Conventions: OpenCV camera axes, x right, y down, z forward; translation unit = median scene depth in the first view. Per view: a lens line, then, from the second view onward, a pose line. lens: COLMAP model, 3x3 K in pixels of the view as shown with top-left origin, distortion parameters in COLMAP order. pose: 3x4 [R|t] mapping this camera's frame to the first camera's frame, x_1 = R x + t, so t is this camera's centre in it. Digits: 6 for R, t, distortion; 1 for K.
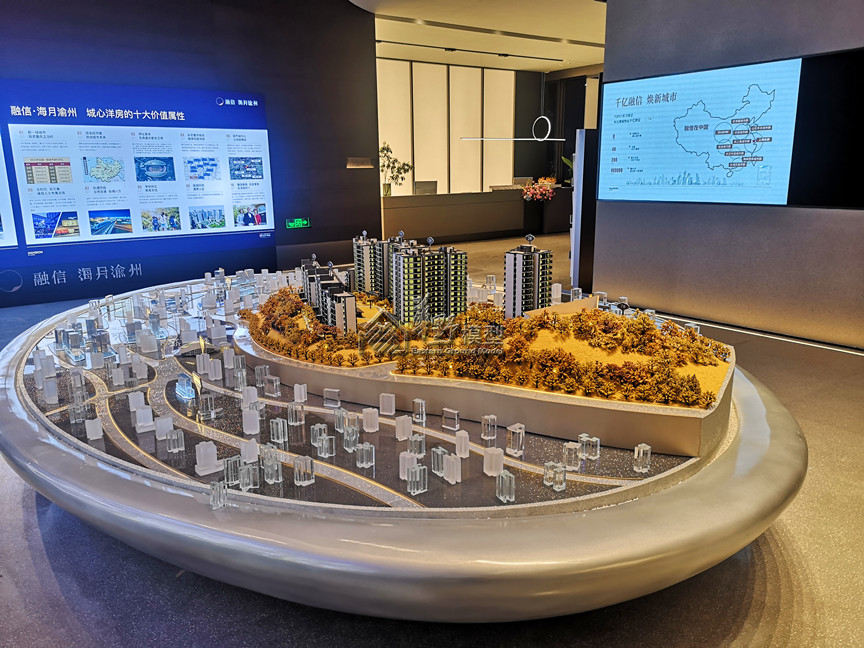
lens RADIAL K [[669.4, 0, 436.6], [0, 669.4, 324.6], [0, 0, 1]] dist [0.077512, -0.089252]
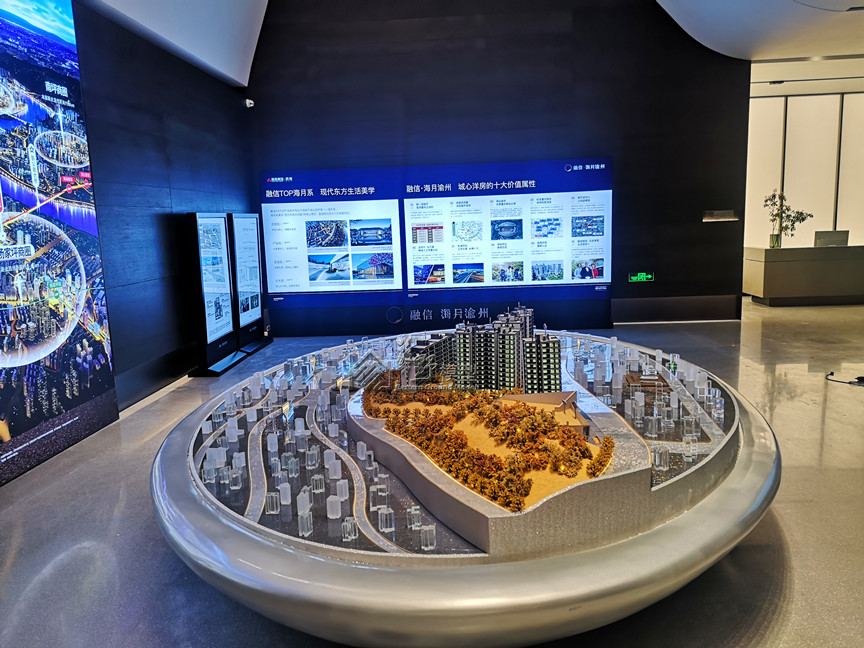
lens RADIAL K [[669.4, 0, 425.6], [0, 669.4, 323.0], [0, 0, 1]] dist [0.077512, -0.089252]
pose [[0.772152, 0.083960, -0.629867, 0.223231], [-0.120740, 0.992560, -0.015709, -0.032295], [0.623862, 0.088180, 0.776544, 0.019168]]
